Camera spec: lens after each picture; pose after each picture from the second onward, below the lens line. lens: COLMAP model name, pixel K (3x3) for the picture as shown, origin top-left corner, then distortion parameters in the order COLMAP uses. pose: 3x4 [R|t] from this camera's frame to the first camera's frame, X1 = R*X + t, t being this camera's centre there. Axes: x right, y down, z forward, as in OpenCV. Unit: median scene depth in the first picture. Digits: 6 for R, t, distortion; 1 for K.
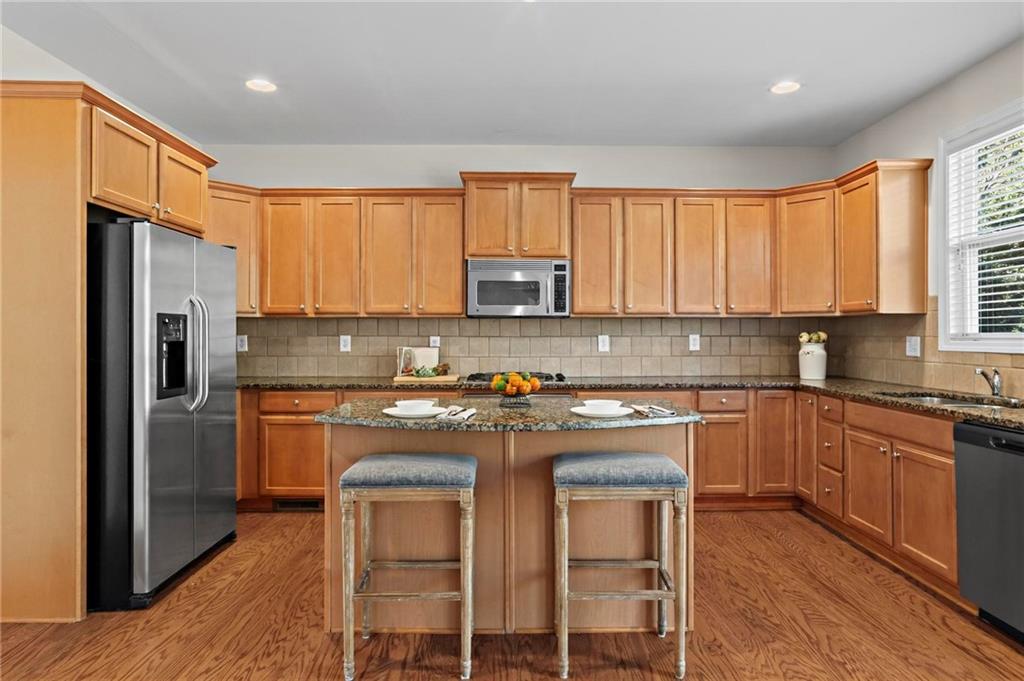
lens RADIAL K [[582.2, 0, 512.0], [0, 582.2, 340.5], [0, 0, 1]] dist [0.000445, 0.000305]
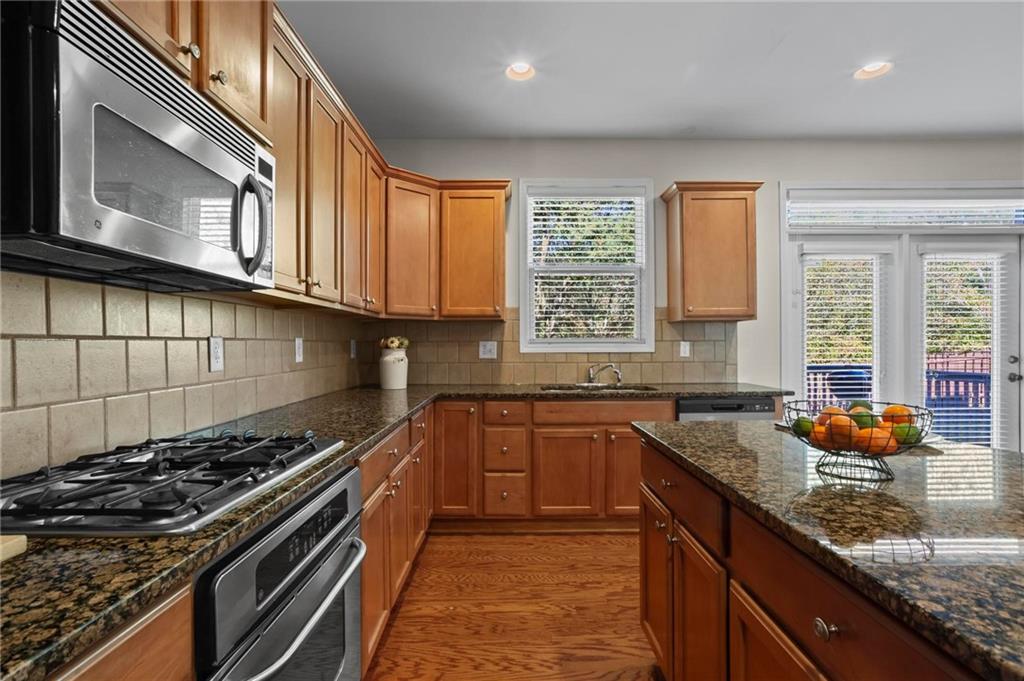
lens RADIAL K [[515.3, 0, 512.0], [0, 515.3, 340.5], [0, 0, 1]] dist [0.000147, 0.000188]
pose [[0.005558, 0.002223, 0.999982, -0.300624], [0.012289, 0.999922, -0.002291, -0.004822], [-0.999909, 0.012301, 0.005530, 0.852641]]
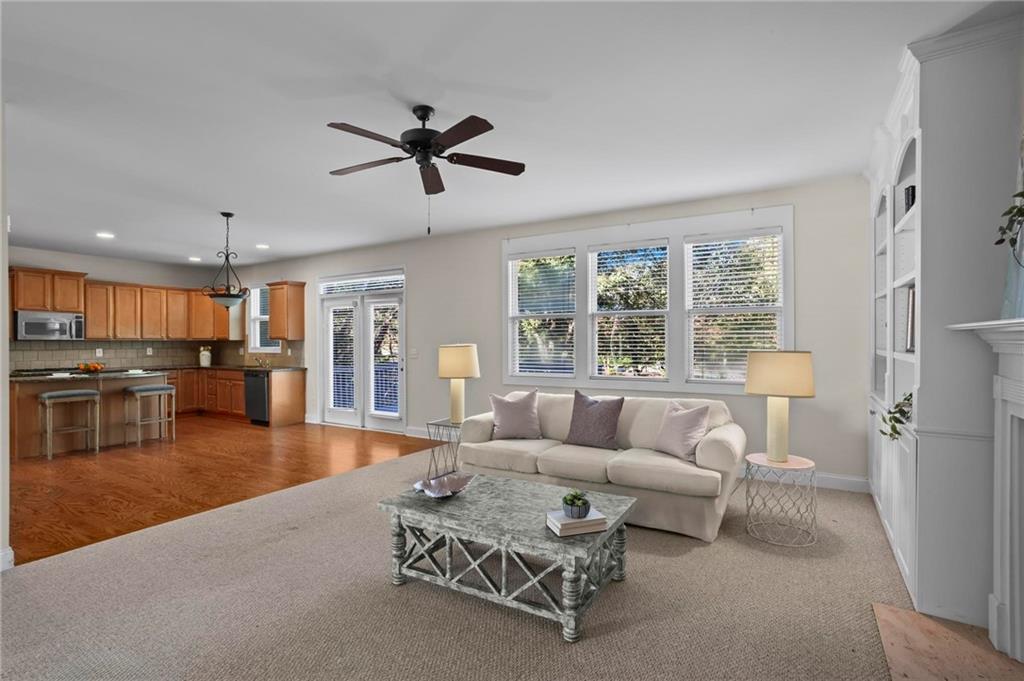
lens RADIAL K [[493.7, 0, 512.0], [0, 493.7, 340.5], [0, 0, 1]] dist [0.002304, 0.000828]
pose [[0.520838, 0.000102, 0.853656, -0.634086], [0.010450, 0.999924, -0.006495, -0.012683], [-0.853592, 0.012304, 0.520797, -1.278815]]
